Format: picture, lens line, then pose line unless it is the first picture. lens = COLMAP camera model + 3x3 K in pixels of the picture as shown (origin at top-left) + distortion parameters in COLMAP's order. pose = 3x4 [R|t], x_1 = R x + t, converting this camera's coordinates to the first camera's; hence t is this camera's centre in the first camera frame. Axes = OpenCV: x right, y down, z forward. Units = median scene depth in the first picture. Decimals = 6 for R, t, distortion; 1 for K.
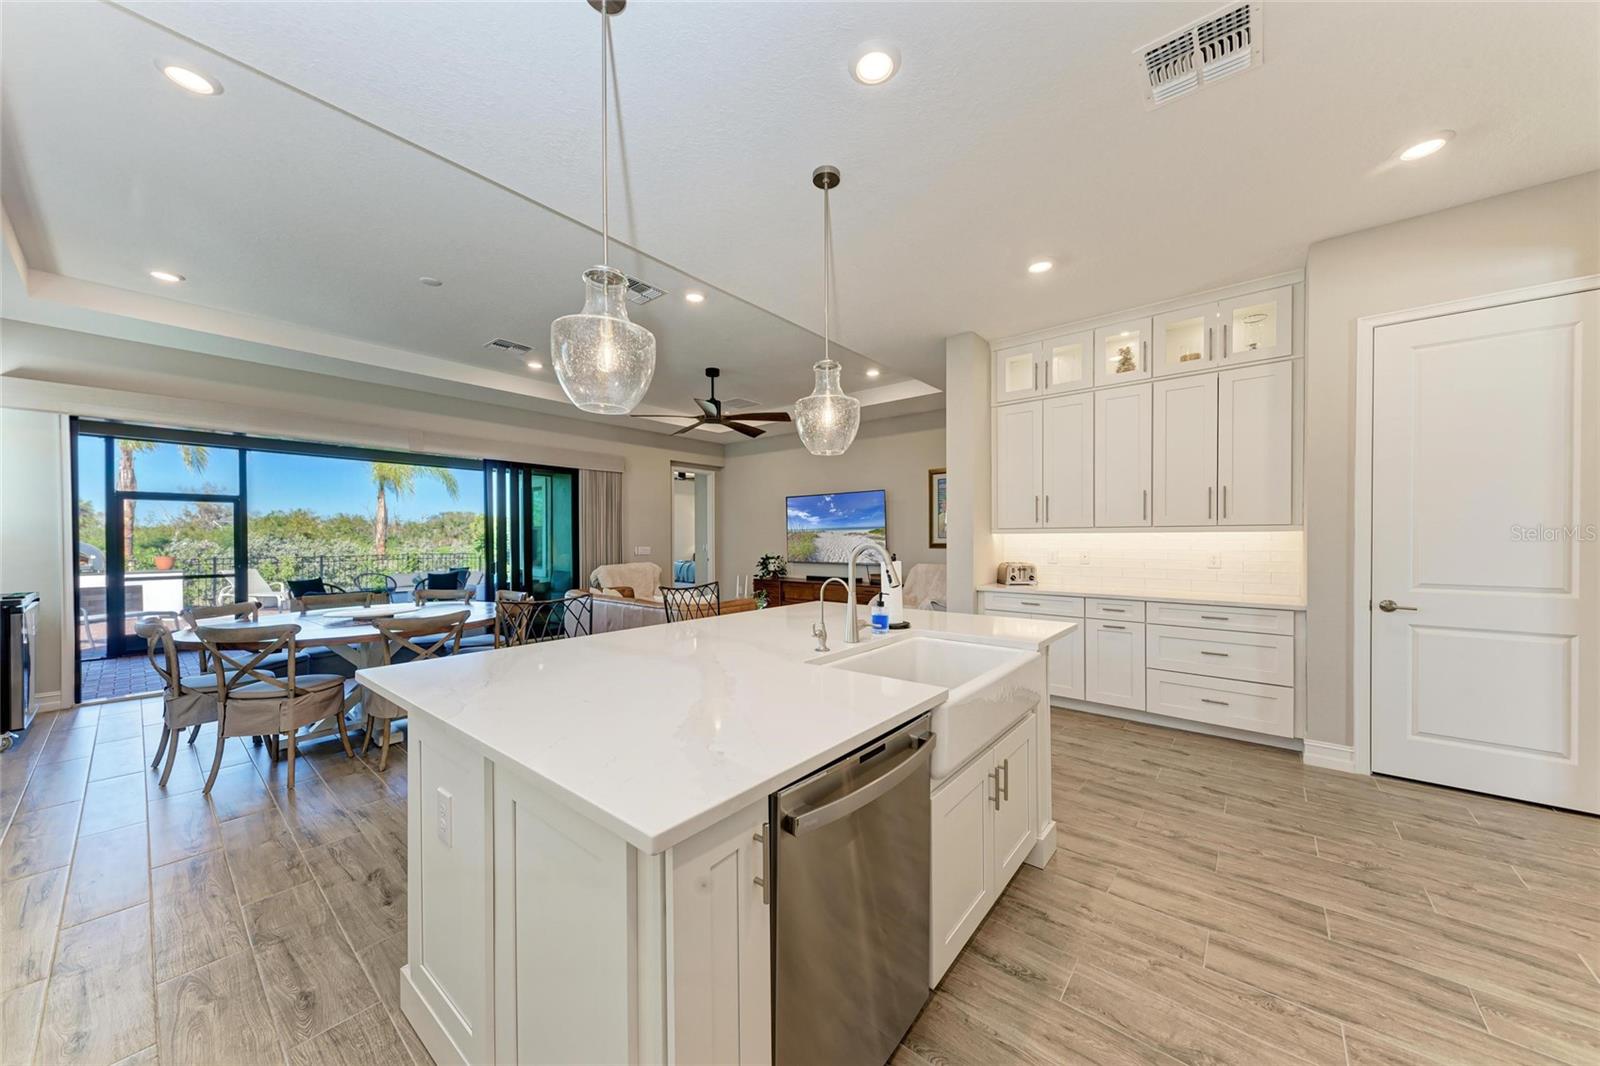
lens RADIAL K [[547.7, 0, 808.2], [0, 547.7, 539.9], [0, 0, 1]] dist [0.001424, 0.000136]
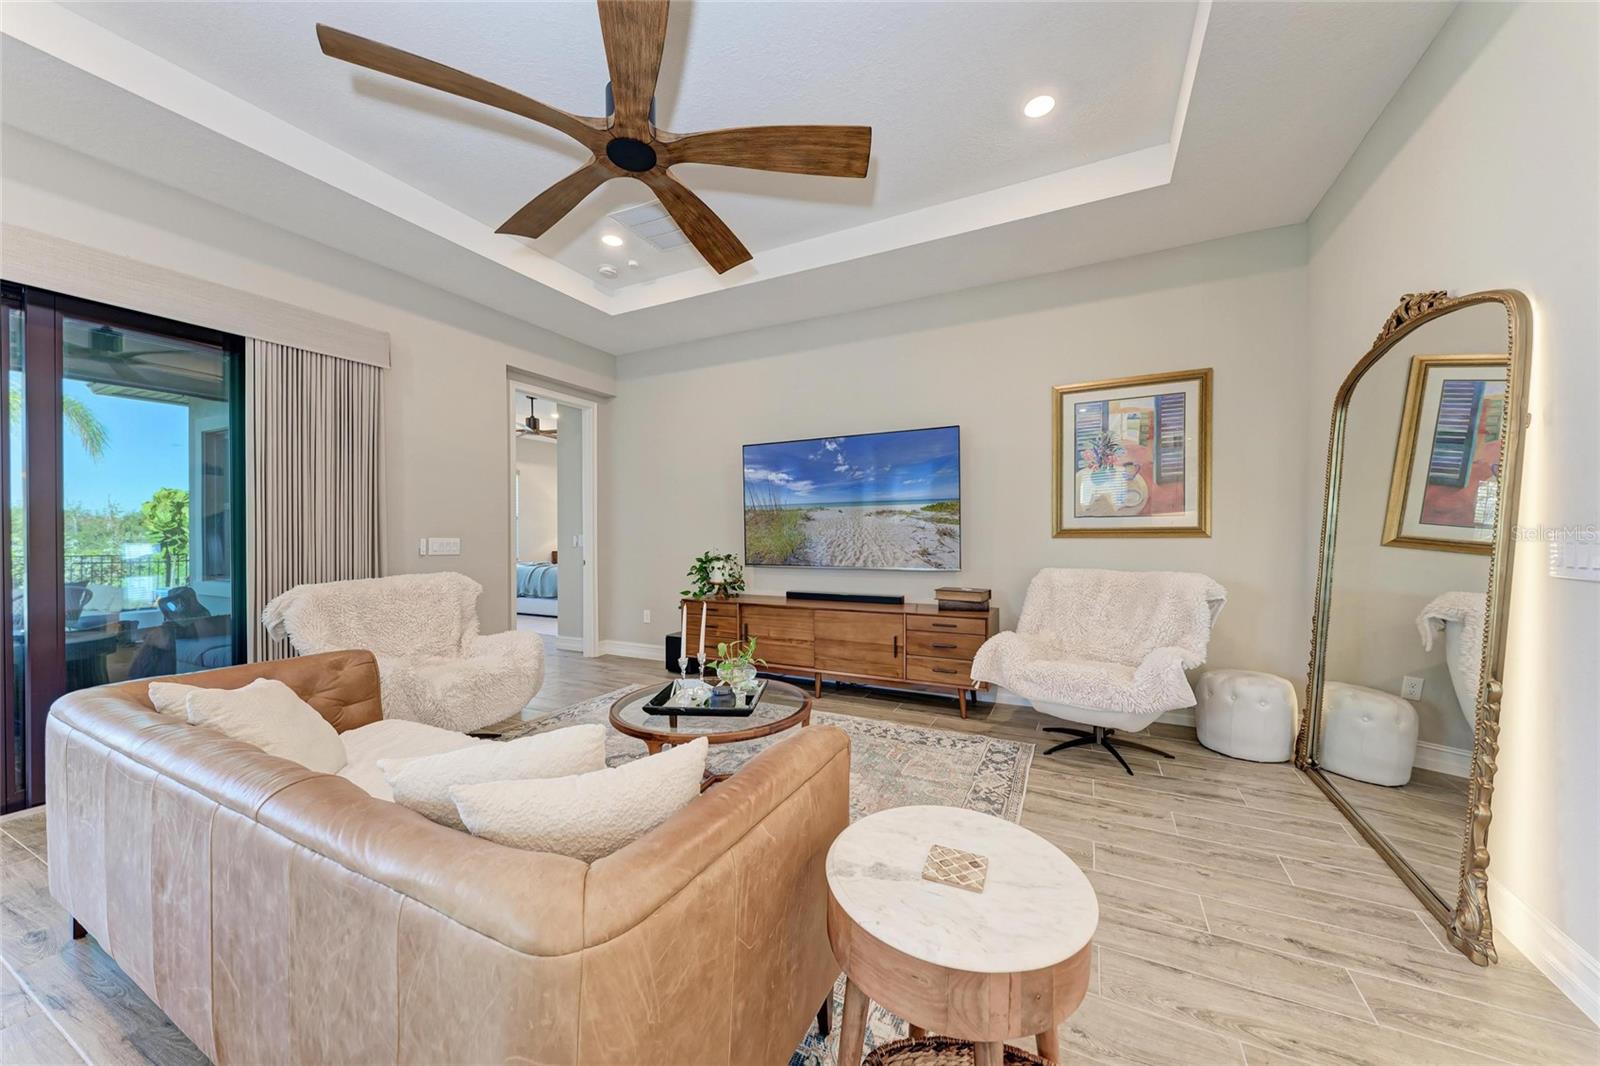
lens RADIAL K [[568.9, 0, 806.8], [0, 568.9, 542.0], [0, 0, 1]] dist [0.018642, -0.007444]
pose [[0.976103, -0.003036, 0.217286, -0.104568], [0.000767, 0.999944, 0.010527, 0.011253], [-0.217306, -0.010108, 0.976051, 0.459508]]
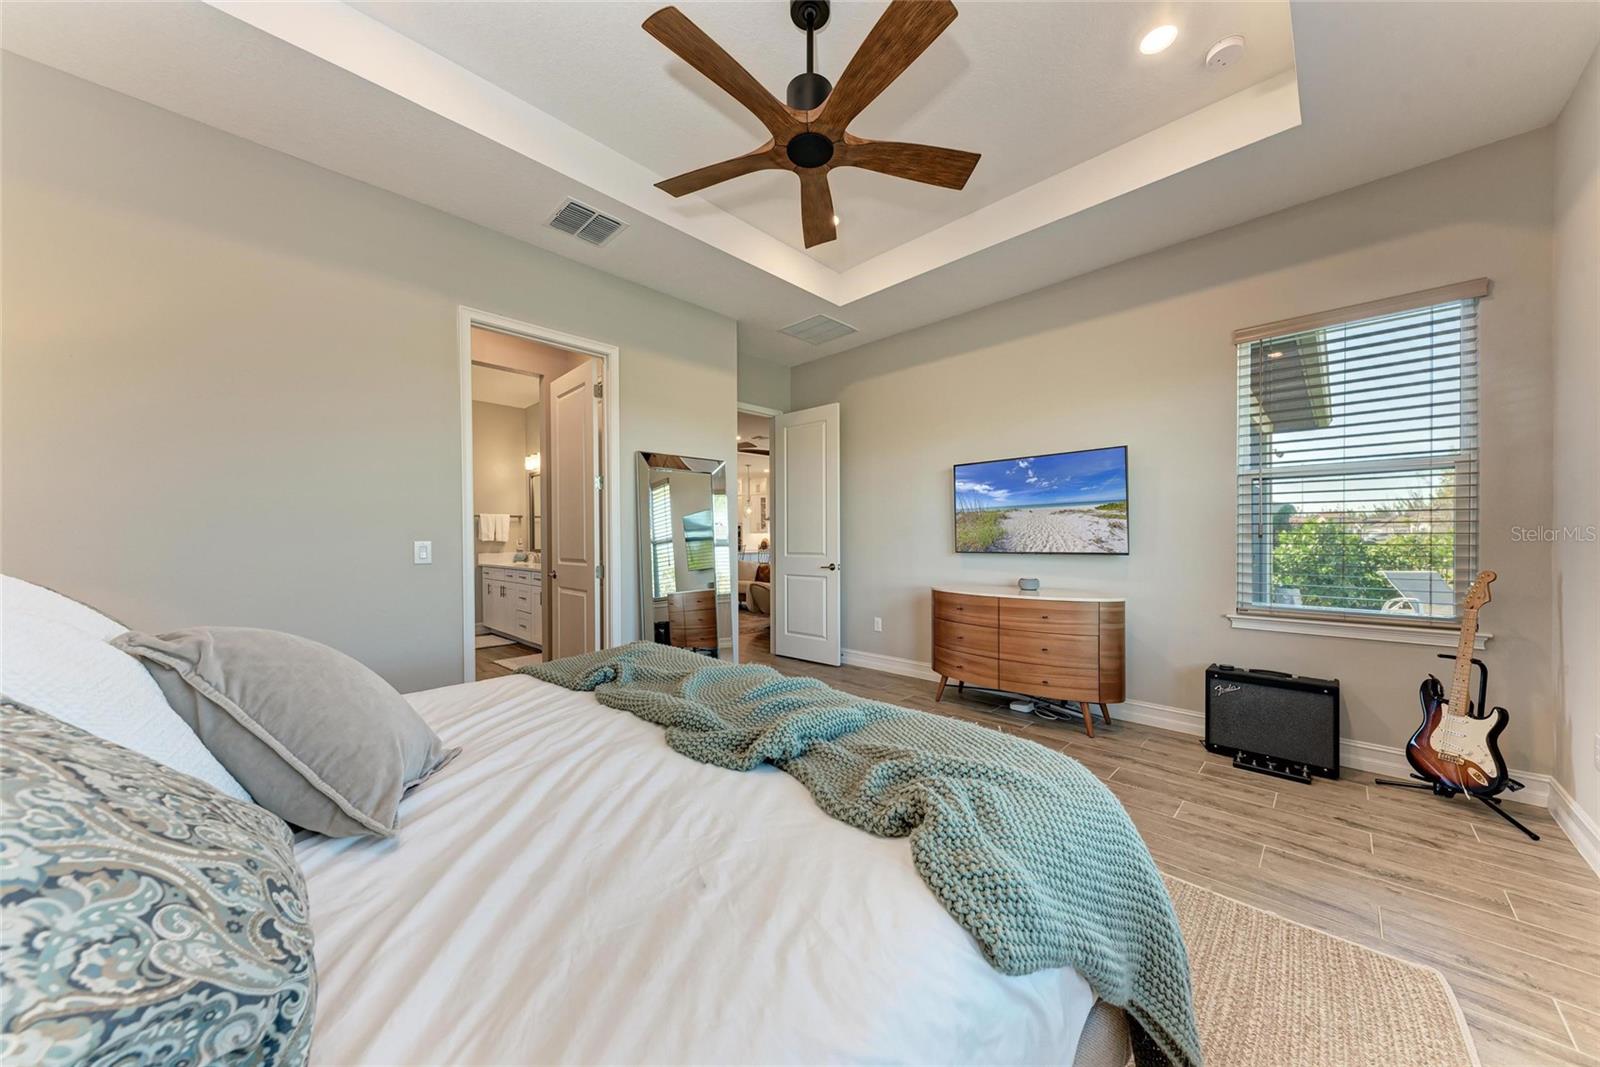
lens RADIAL K [[547.7, 0, 808.2], [0, 547.7, 540.4], [0, 0, 1]] dist [0.001424, 0.000136]
pose [[0.996213, -0.002264, -0.086914, -0.181000], [0.002461, 0.999995, 0.002161, 0.022637], [0.086908, -0.002367, 0.996214, 0.250160]]
